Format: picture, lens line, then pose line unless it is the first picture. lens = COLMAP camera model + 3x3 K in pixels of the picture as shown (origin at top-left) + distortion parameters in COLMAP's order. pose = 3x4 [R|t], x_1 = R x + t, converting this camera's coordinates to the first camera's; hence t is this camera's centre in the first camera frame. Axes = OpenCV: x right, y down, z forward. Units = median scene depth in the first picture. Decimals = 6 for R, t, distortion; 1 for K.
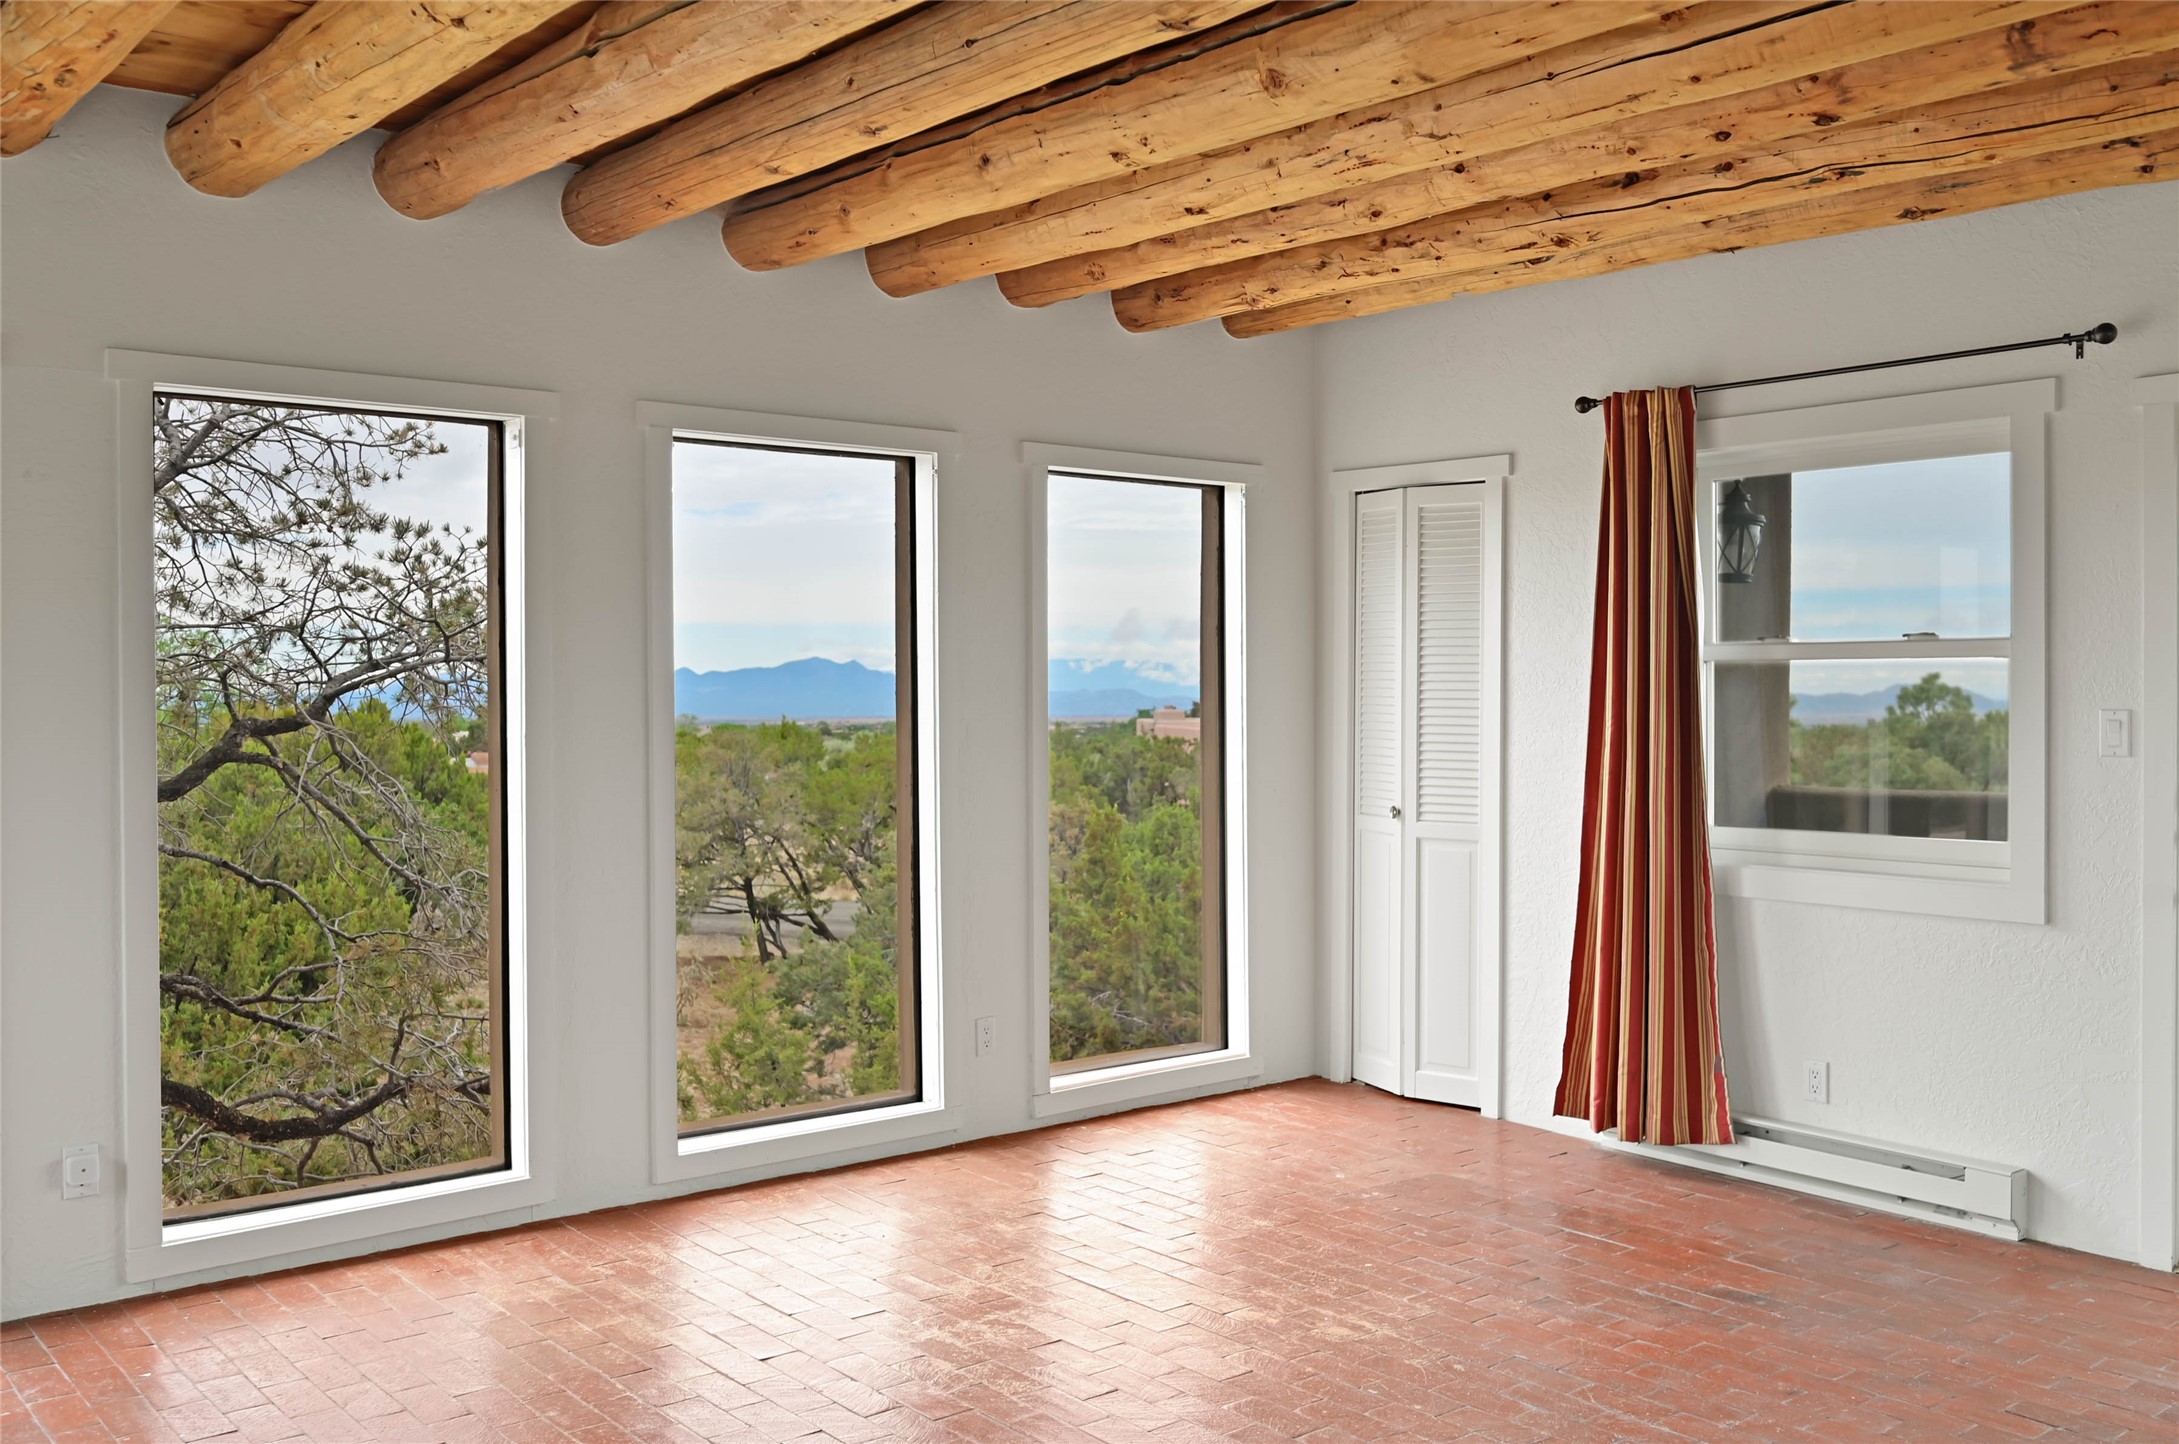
lens RADIAL K [[1928.3, 0, 1091.7], [0, 1928.3, 723.5], [0, 0, 1]] dist [-0.011999, -0.009401]
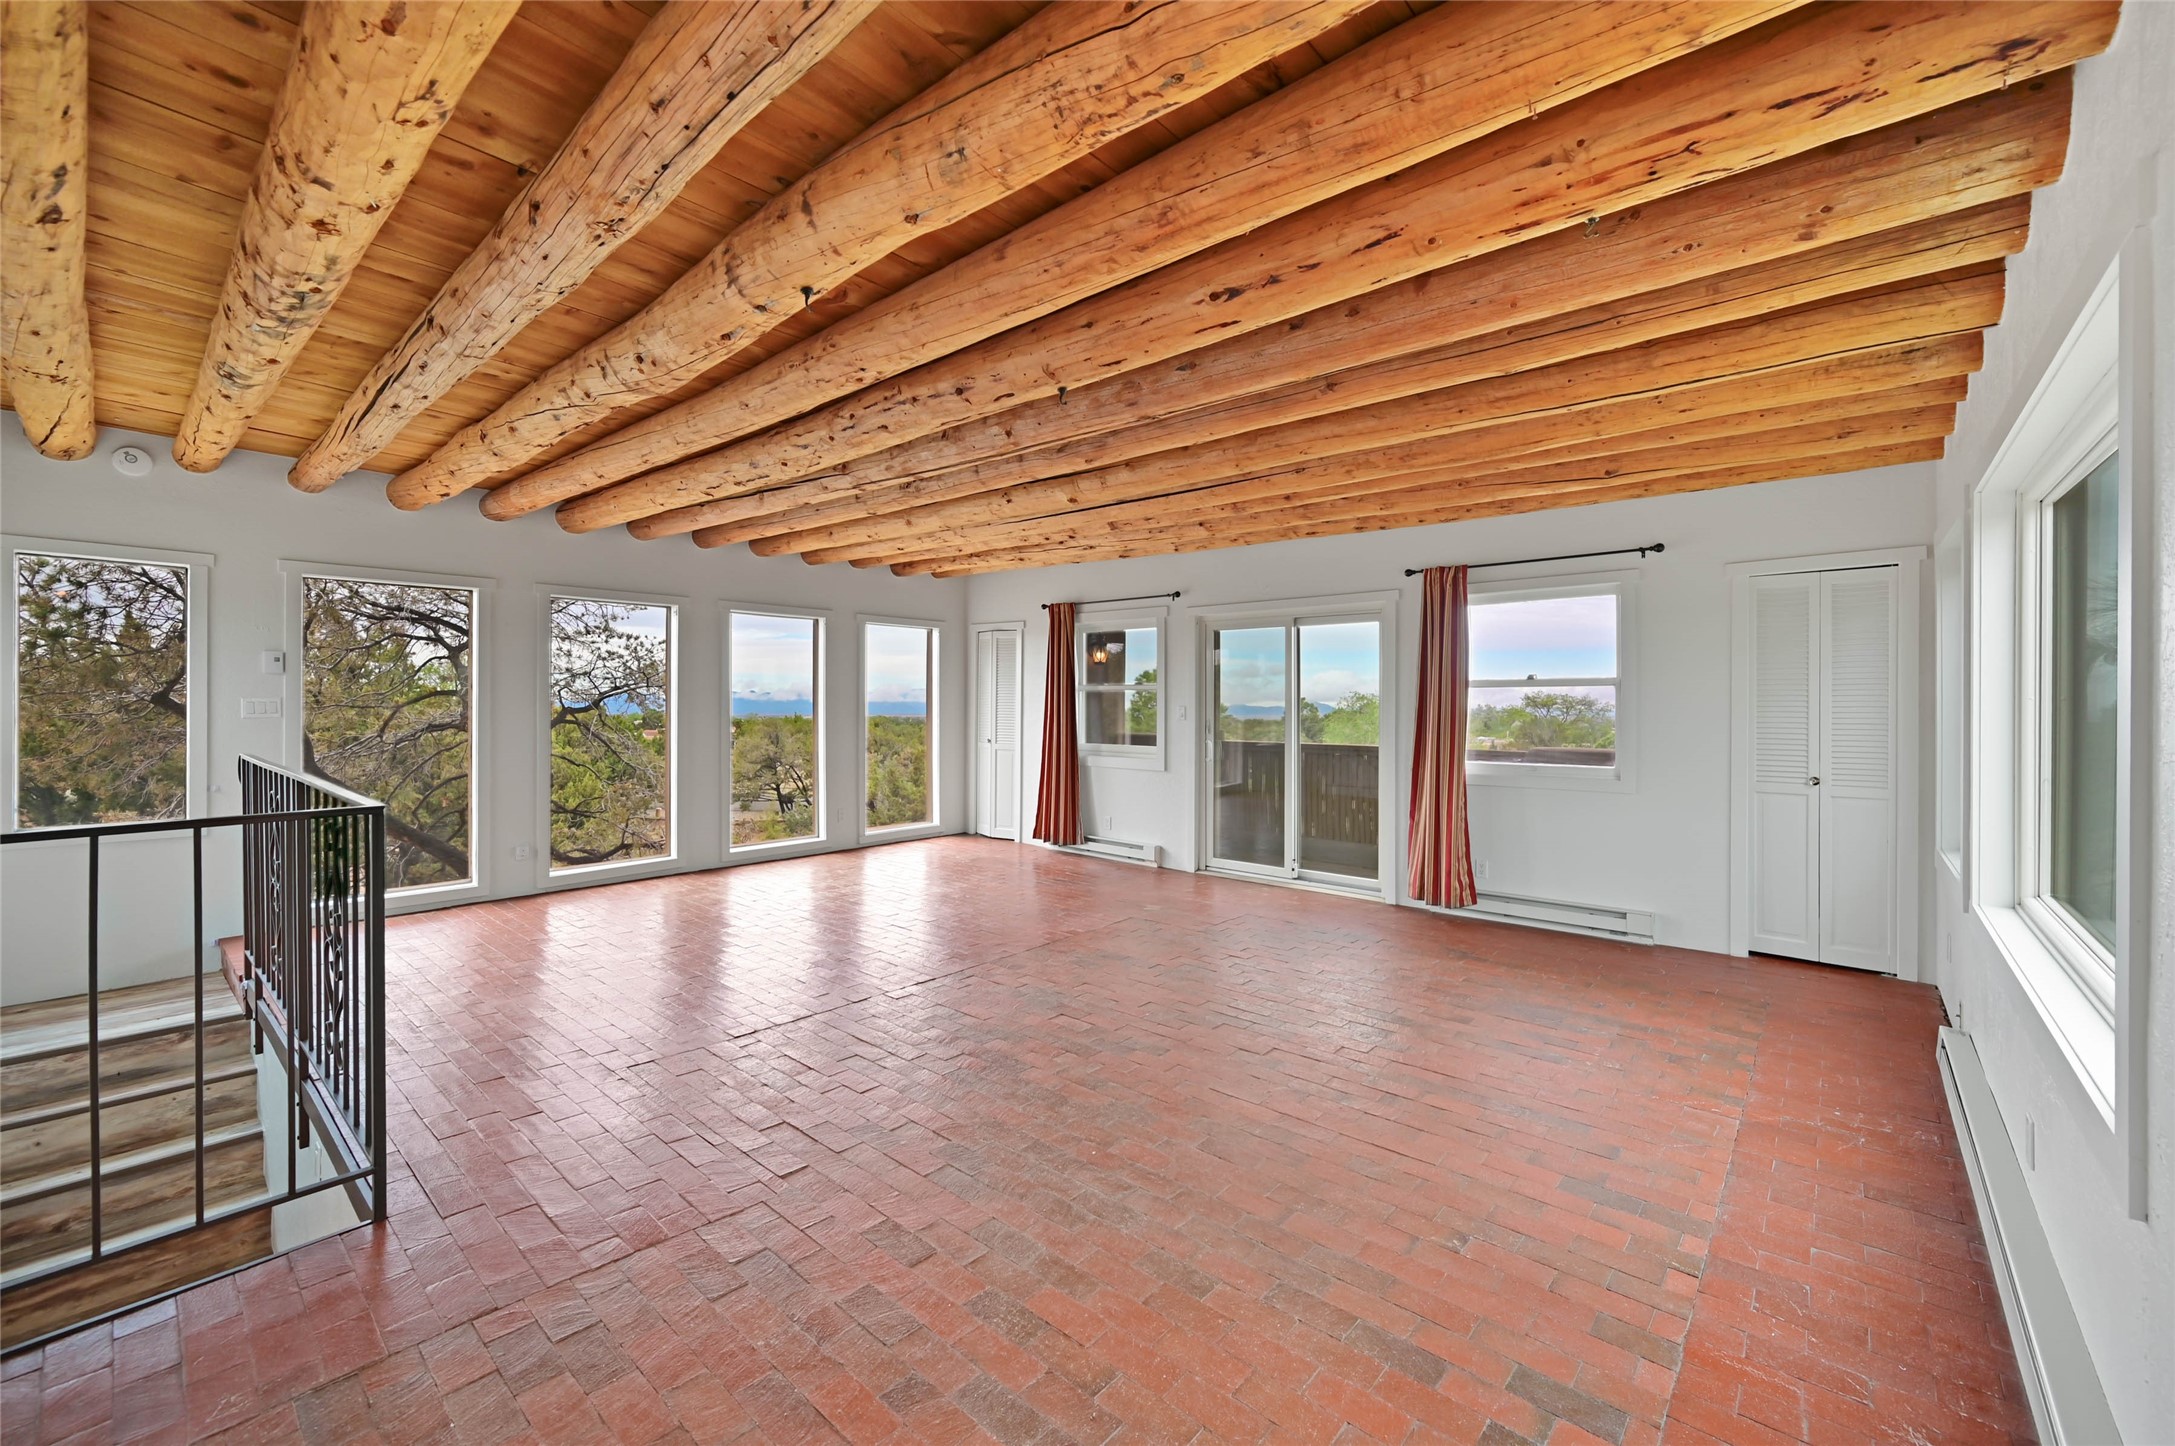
lens RADIAL K [[872.3, 0, 1084.1], [0, 872.3, 700.8], [0, 0, 1]] dist [0.002009, 0.000156]
pose [[0.987950, 0.006873, 0.154623, 0.096241], [-0.003786, 0.999788, -0.020252, 0.011427], [-0.154730, 0.019422, 0.987766, -0.353442]]
